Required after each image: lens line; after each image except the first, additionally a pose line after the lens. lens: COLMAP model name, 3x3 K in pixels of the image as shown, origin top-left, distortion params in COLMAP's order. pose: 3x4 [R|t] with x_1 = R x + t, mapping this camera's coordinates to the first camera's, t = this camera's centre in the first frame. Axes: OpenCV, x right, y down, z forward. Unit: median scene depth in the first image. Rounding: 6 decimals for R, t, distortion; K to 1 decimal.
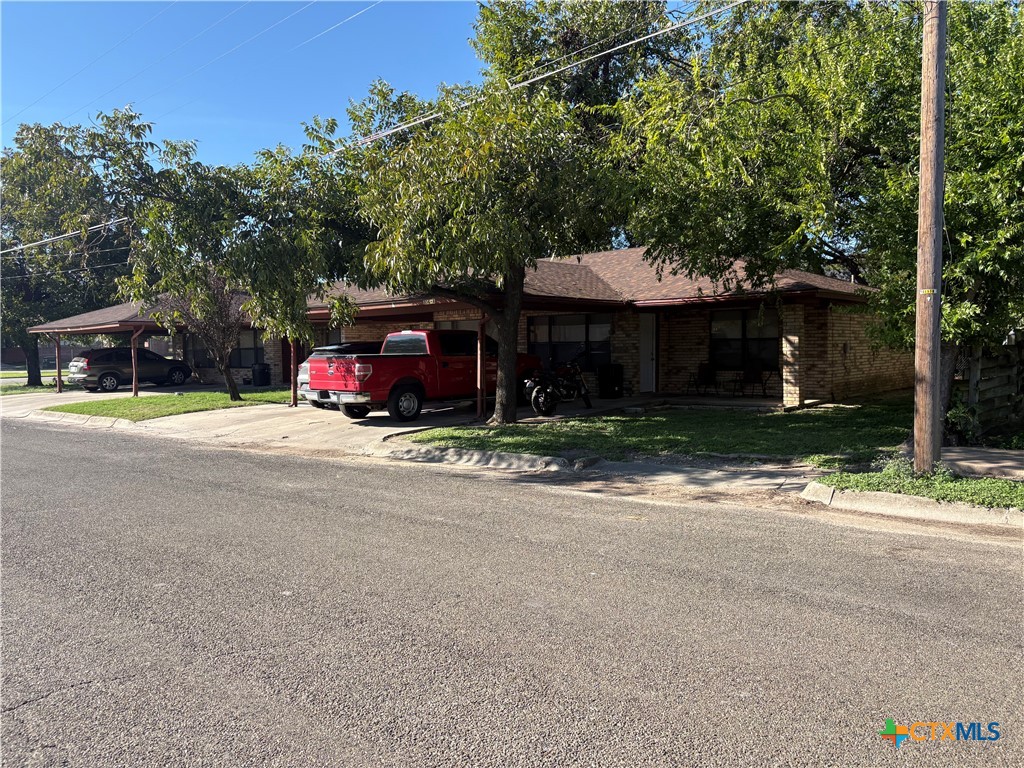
lens RADIAL K [[754.4, 0, 512.0], [0, 754.4, 384.0], [0, 0, 1]] dist [0.056345, -0.003253]
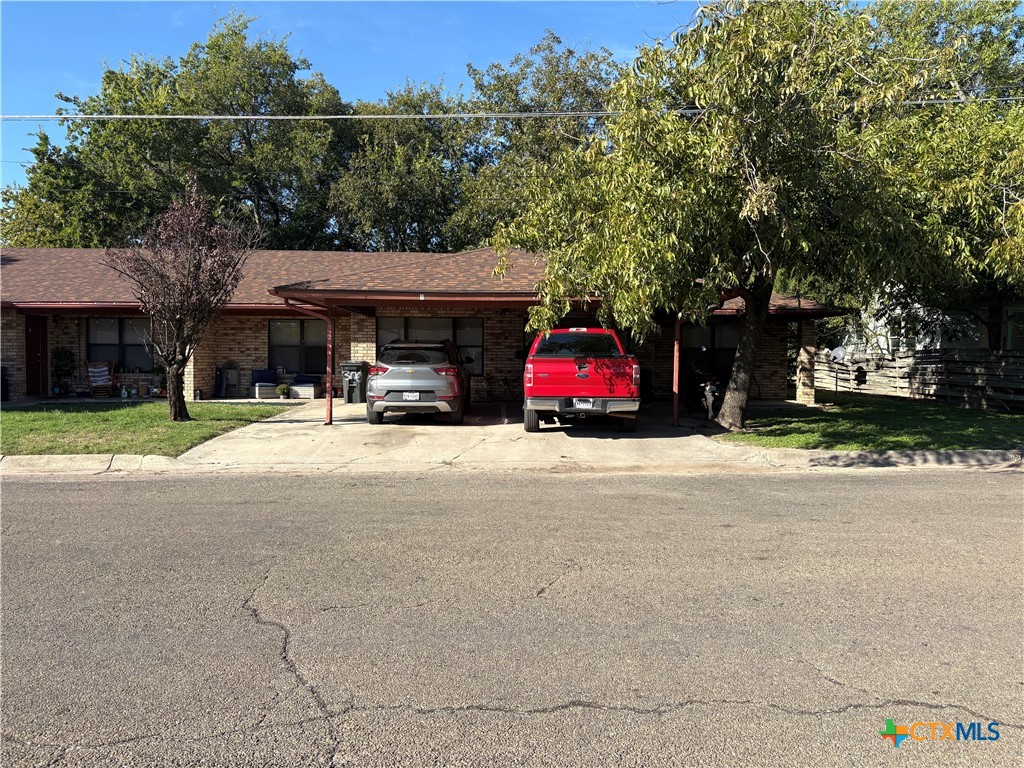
lens RADIAL K [[754.4, 0, 512.0], [0, 754.4, 384.0], [0, 0, 1]] dist [0.056345, -0.003253]
pose [[0.760333, -0.005182, 0.649513, -0.705085], [0.018400, 0.999739, -0.013563, 0.003299], [-0.649273, 0.022264, 0.760230, 0.362867]]
